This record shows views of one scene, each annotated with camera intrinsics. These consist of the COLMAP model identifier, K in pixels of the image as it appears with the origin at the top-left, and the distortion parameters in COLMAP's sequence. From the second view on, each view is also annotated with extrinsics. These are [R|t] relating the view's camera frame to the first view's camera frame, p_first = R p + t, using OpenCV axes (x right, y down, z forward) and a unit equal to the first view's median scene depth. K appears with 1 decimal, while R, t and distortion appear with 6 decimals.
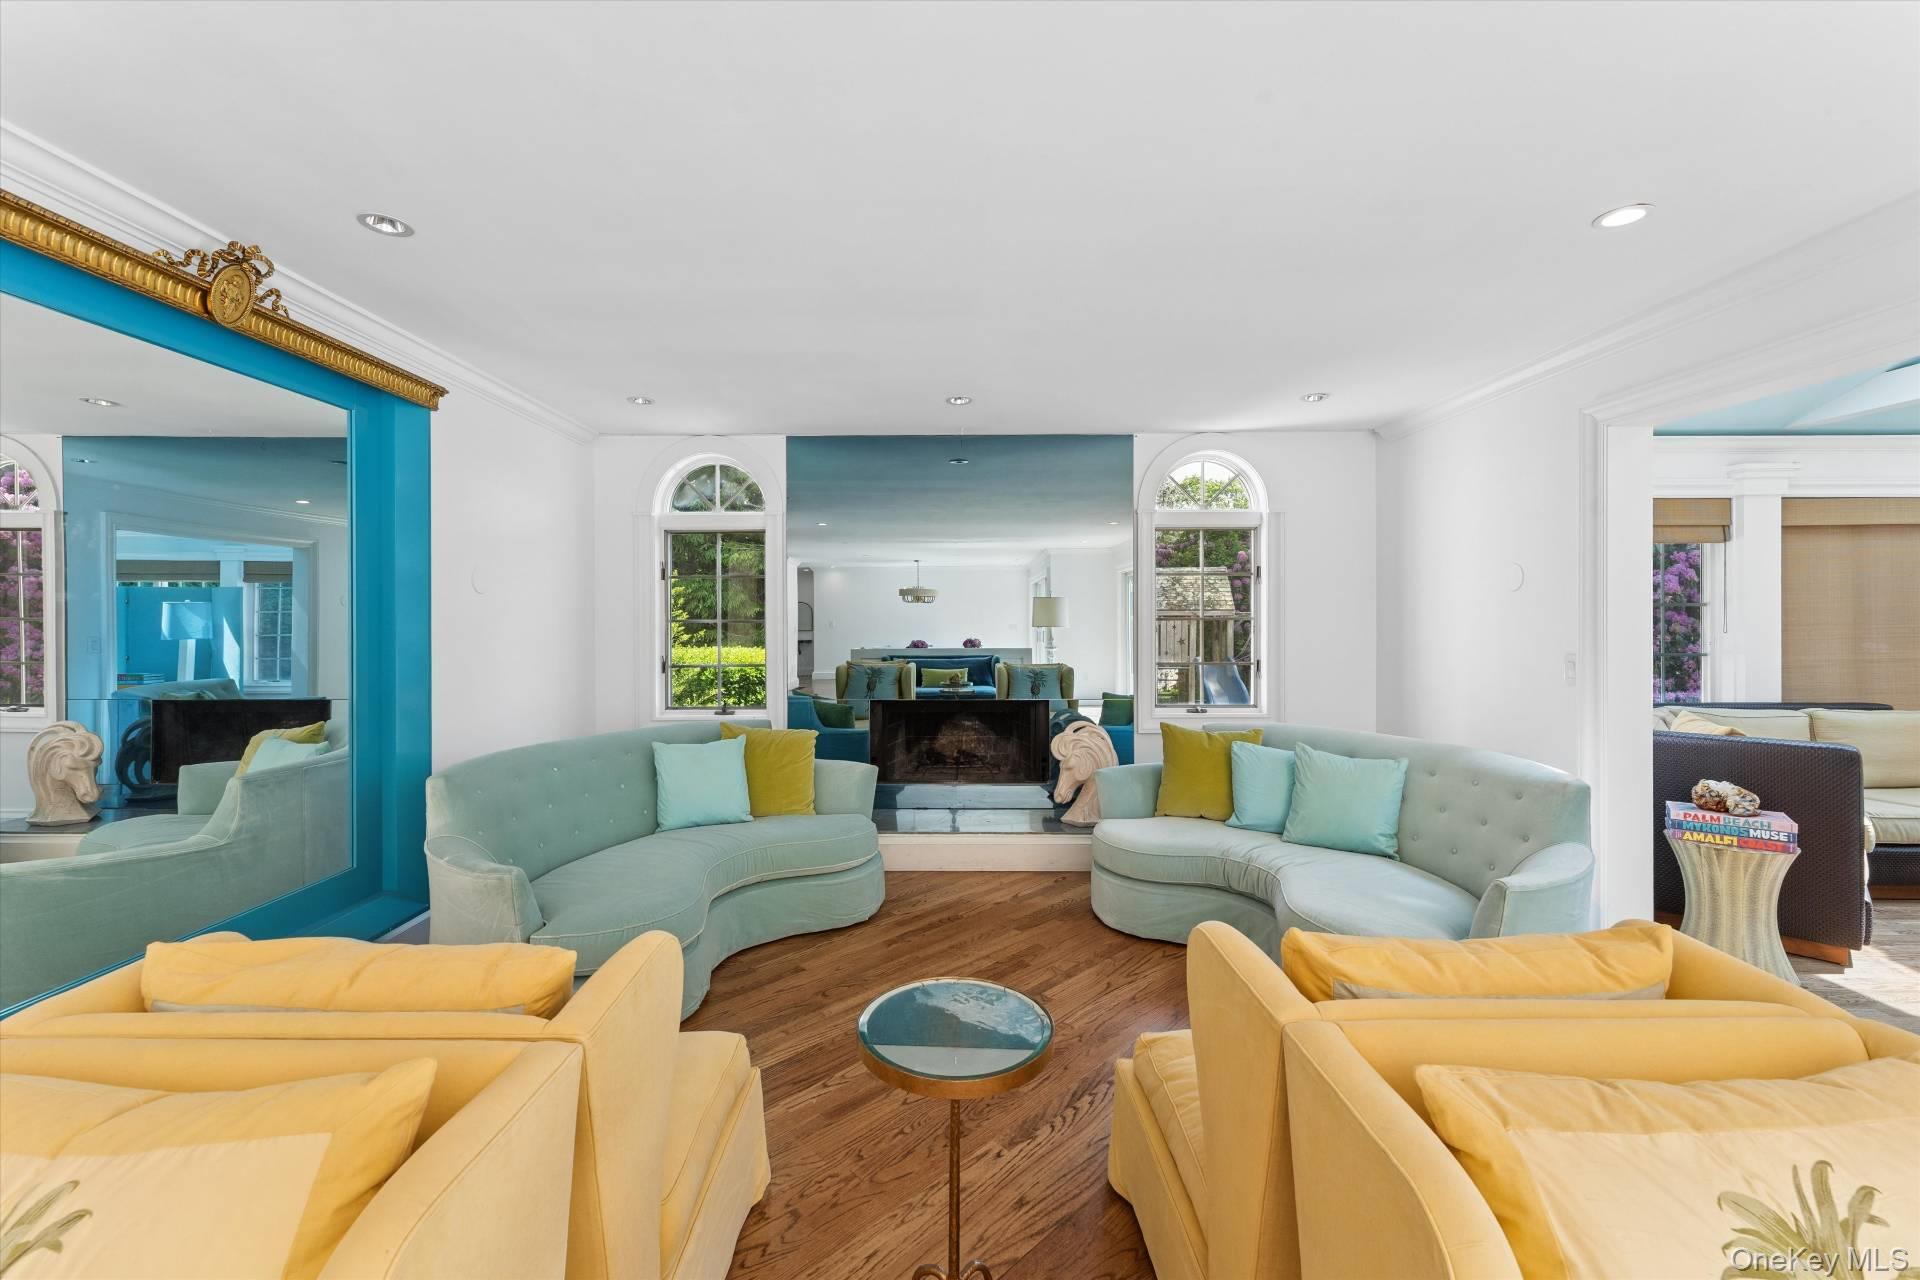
lens RADIAL K [[774.1, 0, 952.9], [0, 774.1, 629.1], [0, 0, 1]] dist [0.000299, -0.000282]
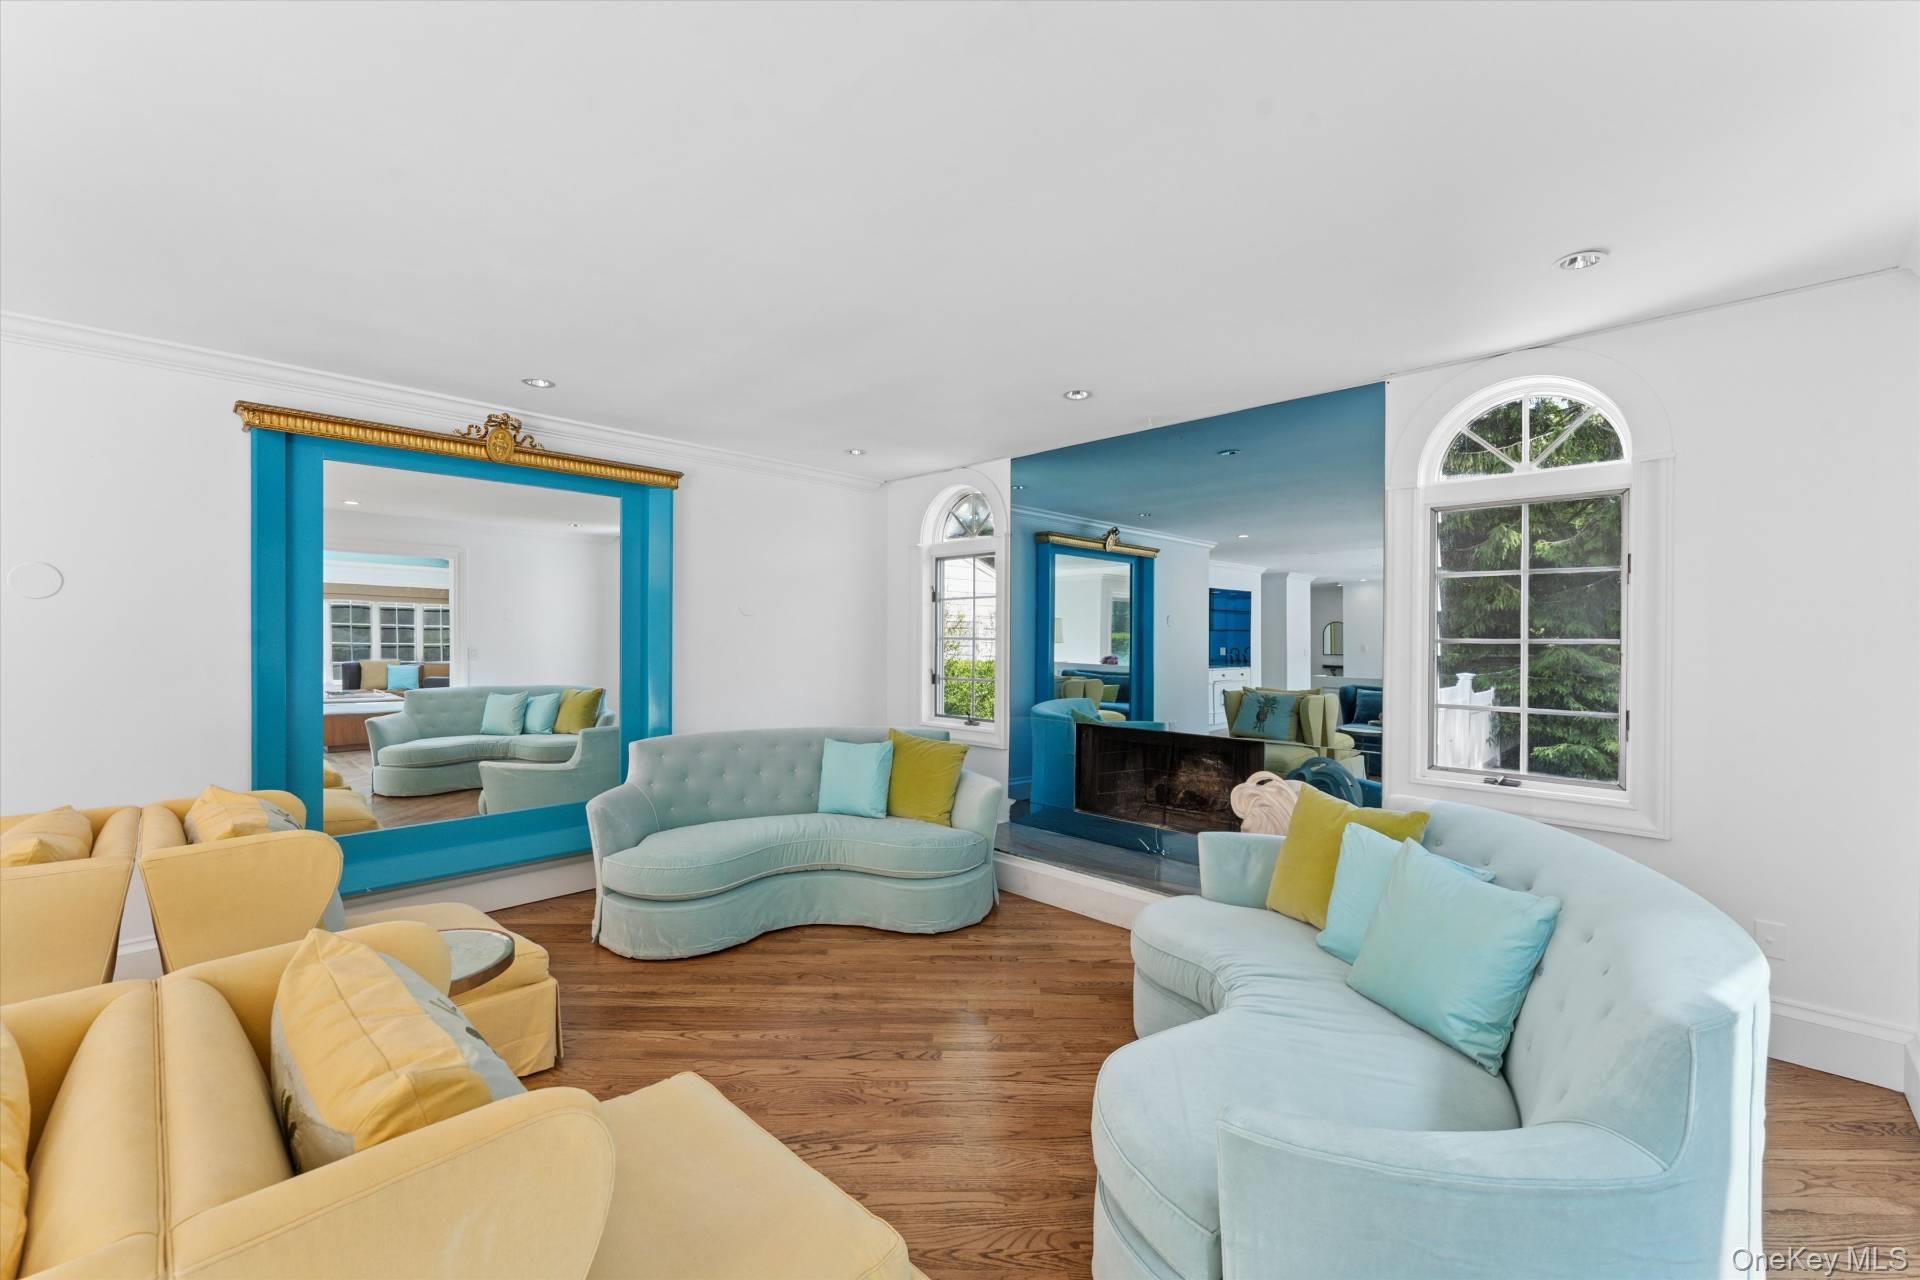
lens RADIAL K [[776.6, 0, 951.4], [0, 776.6, 646.1], [0, 0, 1]] dist [0.021023, -0.000047]
pose [[0.714746, 0.013636, -0.699251, 0.487188], [-0.016407, 0.999862, 0.002728, -0.003128], [0.699191, 0.009523, 0.714871, 0.225593]]
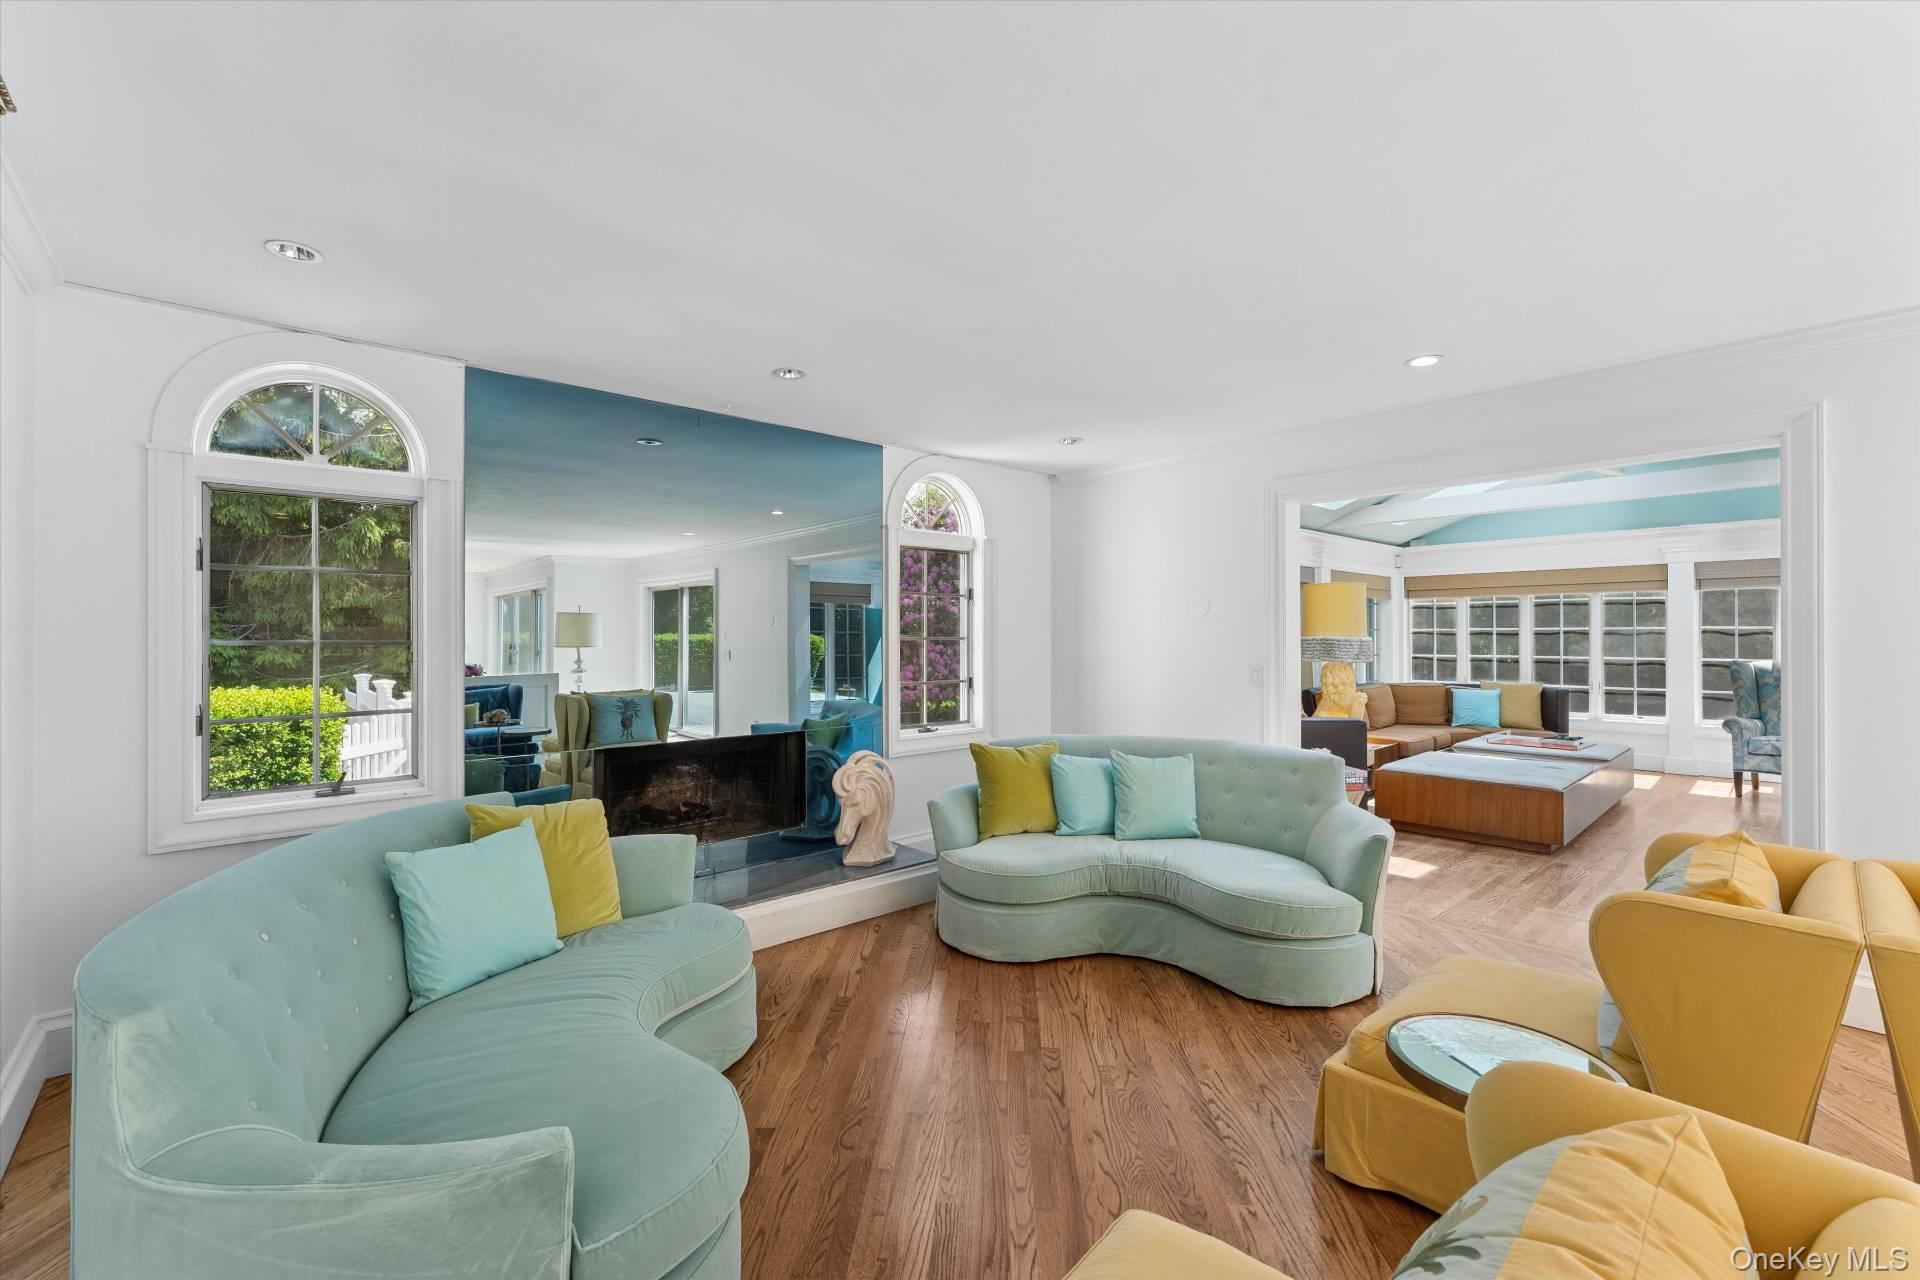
lens RADIAL K [[797.3, 0, 940.1], [0, 797.3, 635.9], [0, 0, 1]] dist [-0.001234, -0.000372]
pose [[0.753771, 0.001110, 0.657136, -0.385423], [0.009503, 0.999876, -0.012589, -0.003761], [-0.657069, 0.015733, 0.753667, 0.230918]]
